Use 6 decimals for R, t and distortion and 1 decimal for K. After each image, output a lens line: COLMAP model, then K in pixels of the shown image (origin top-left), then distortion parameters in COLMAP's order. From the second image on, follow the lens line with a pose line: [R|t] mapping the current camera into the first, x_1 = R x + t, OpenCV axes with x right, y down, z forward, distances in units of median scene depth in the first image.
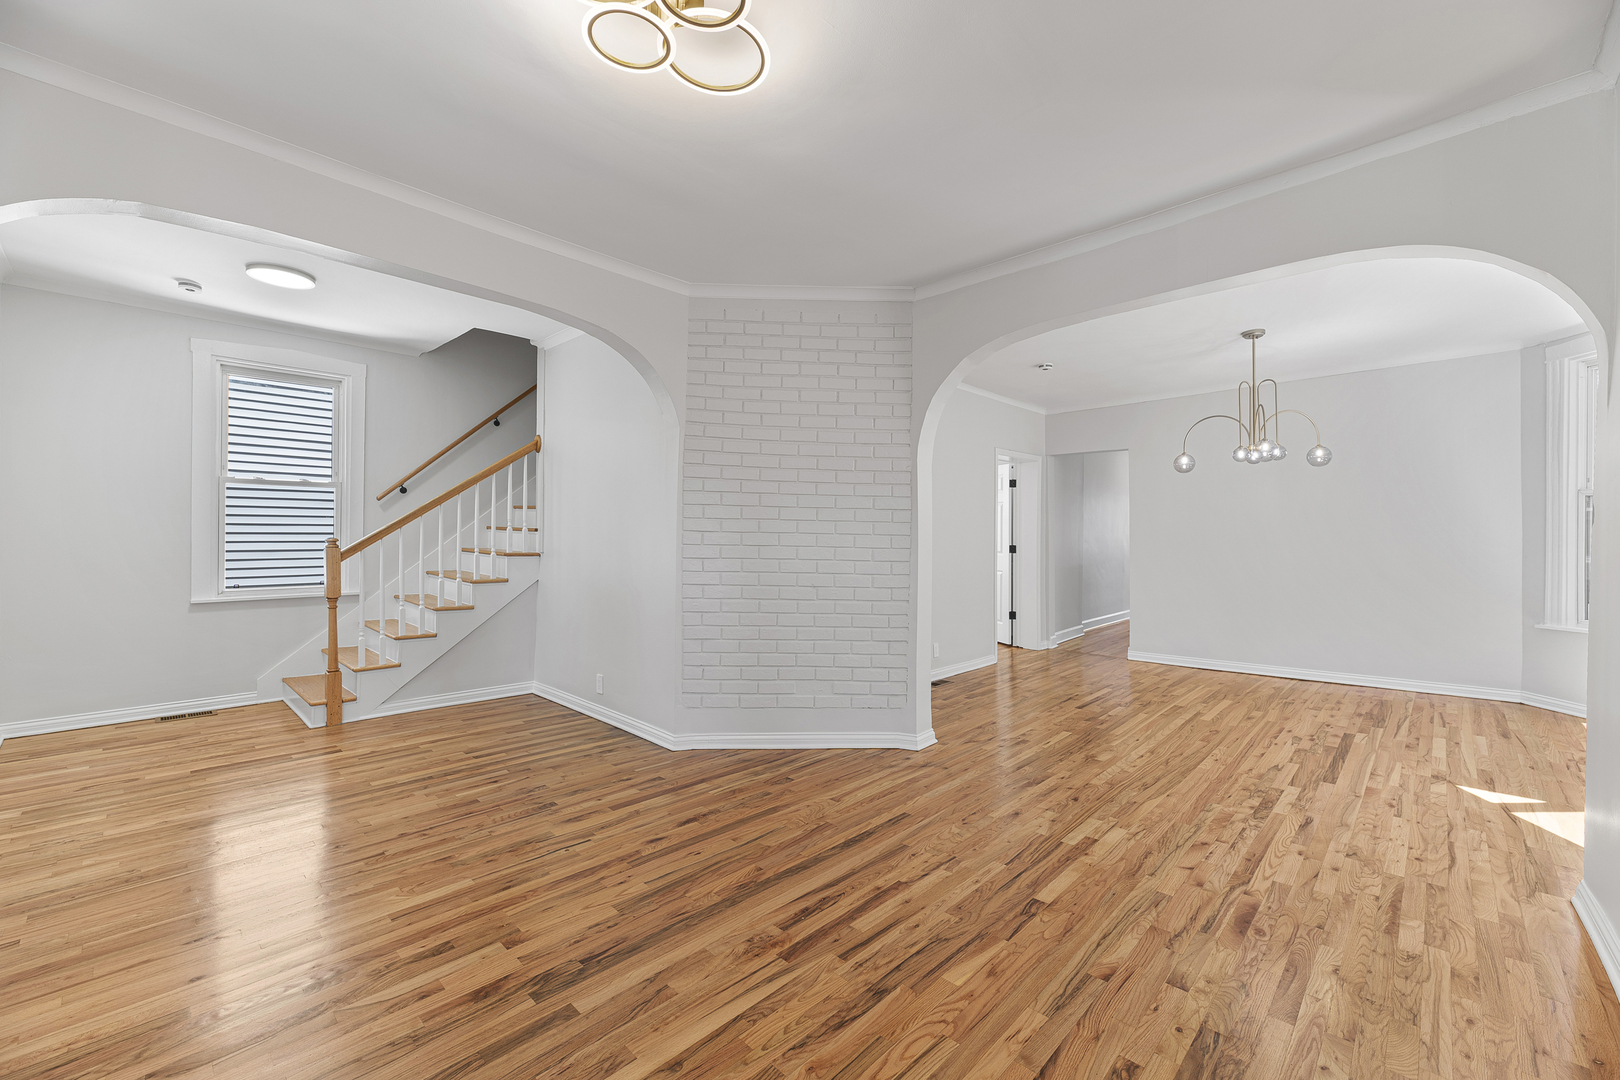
lens RADIAL K [[654.6, 0, 817.1], [0, 654.6, 535.9], [0, 0, 1]] dist [0.002684, -0.002360]
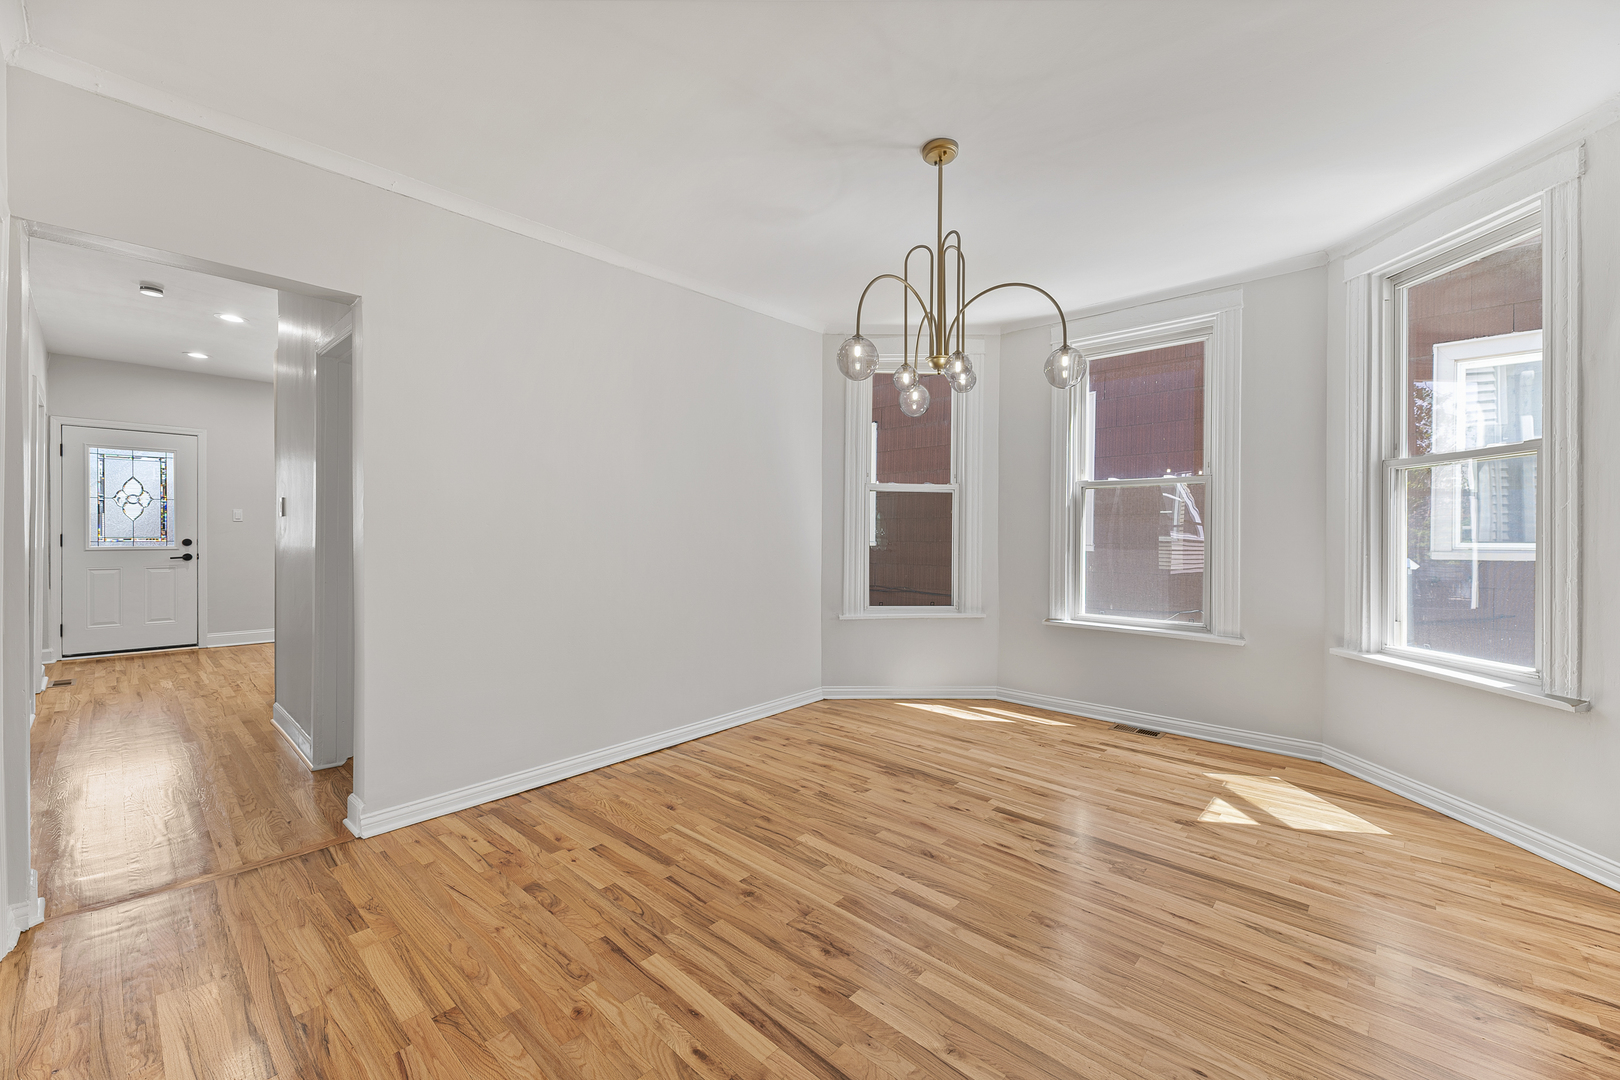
lens RADIAL K [[654.6, 0, 822.4], [0, 654.6, 540.4], [0, 0, 1]] dist [0.002684, -0.002360]
pose [[-0.019690, -0.014997, 0.999694, 0.139458], [0.001917, 0.999885, 0.015038, 0.008360], [-0.999804, 0.002212, -0.019659, 1.289039]]
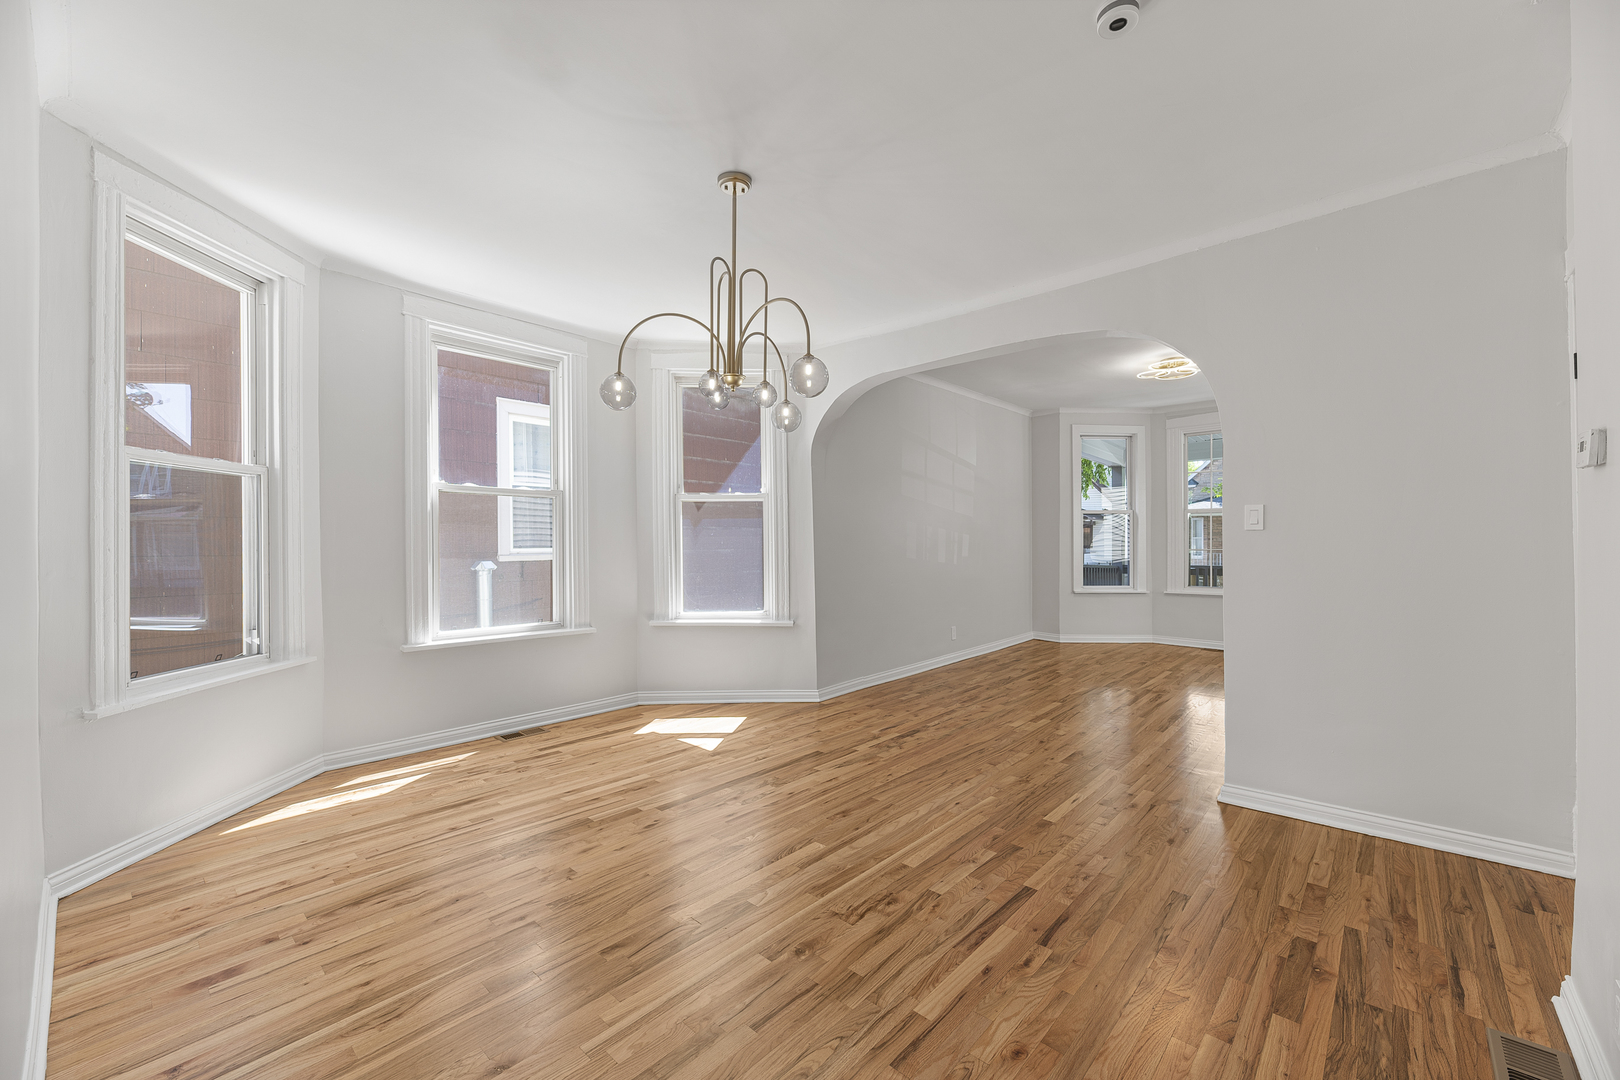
lens RADIAL K [[654.6, 0, 820.7], [0, 654.6, 532.8], [0, 0, 1]] dist [0.002684, -0.002360]
pose [[-0.999272, -0.003248, -0.038005, 0.716069], [-0.002871, 0.999946, -0.009972, 0.009074], [0.038035, -0.009855, -0.999228, 1.852458]]
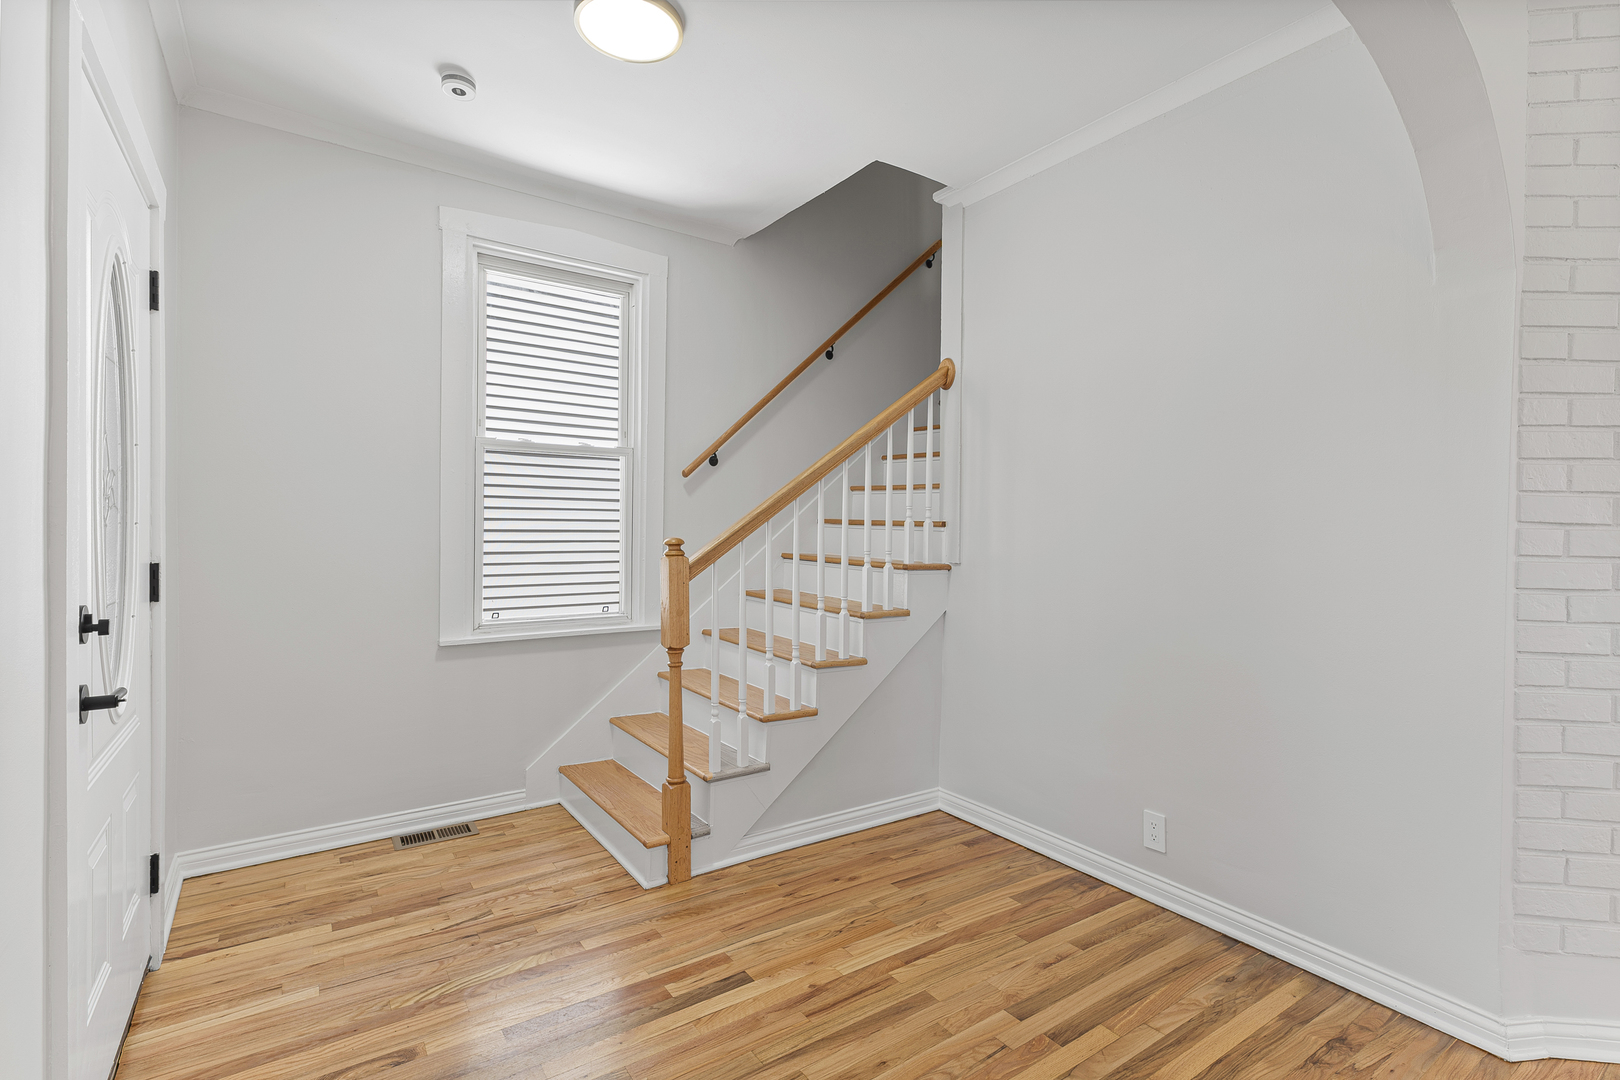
lens RADIAL K [[748.1, 0, 806.2], [0, 748.1, 534.0], [0, 0, 1]] dist [0.002987, 0.000257]
pose [[0.978623, 0.001067, -0.205660, -0.545846], [-0.001279, 0.999999, -0.000897, 0.000188], [0.205659, 0.001141, 0.978623, 0.443453]]
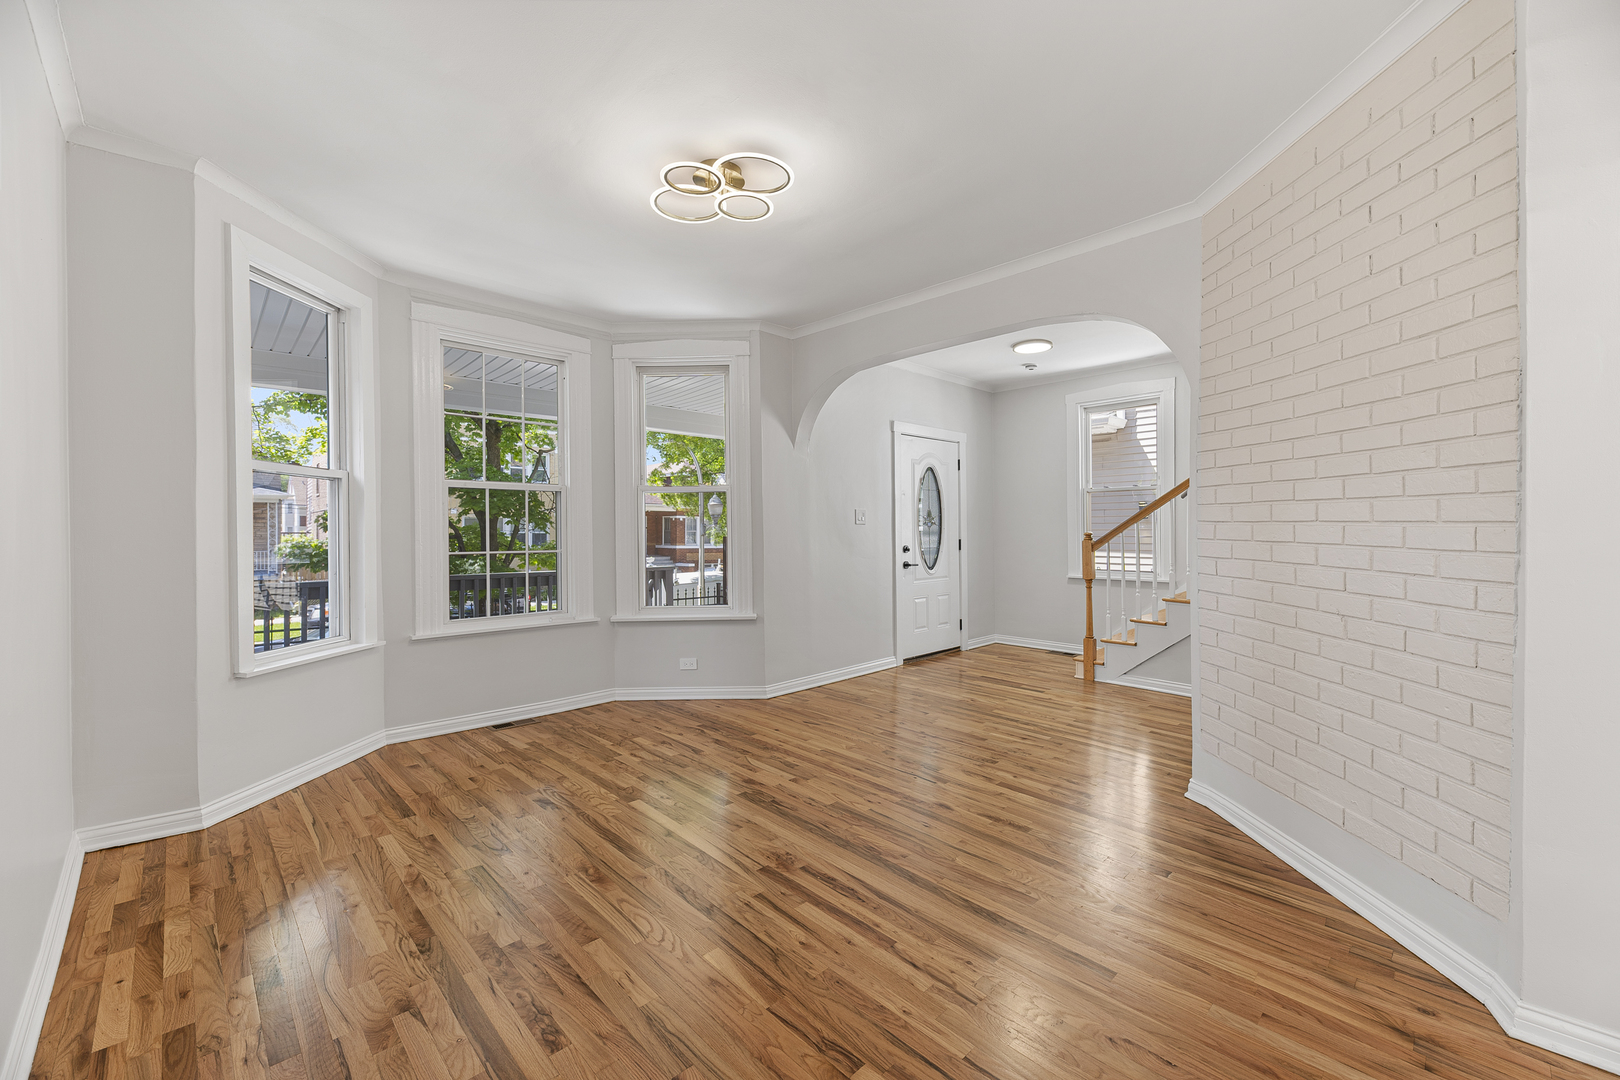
lens RADIAL K [[654.6, 0, 825.5], [0, 654.6, 541.9], [0, 0, 1]] dist [0.002684, -0.002360]
pose [[-0.031893, 0.011918, -0.999420, 0.582299], [0.001866, 0.999928, 0.011864, 0.006335], [0.999490, -0.001487, -0.031913, 0.574549]]
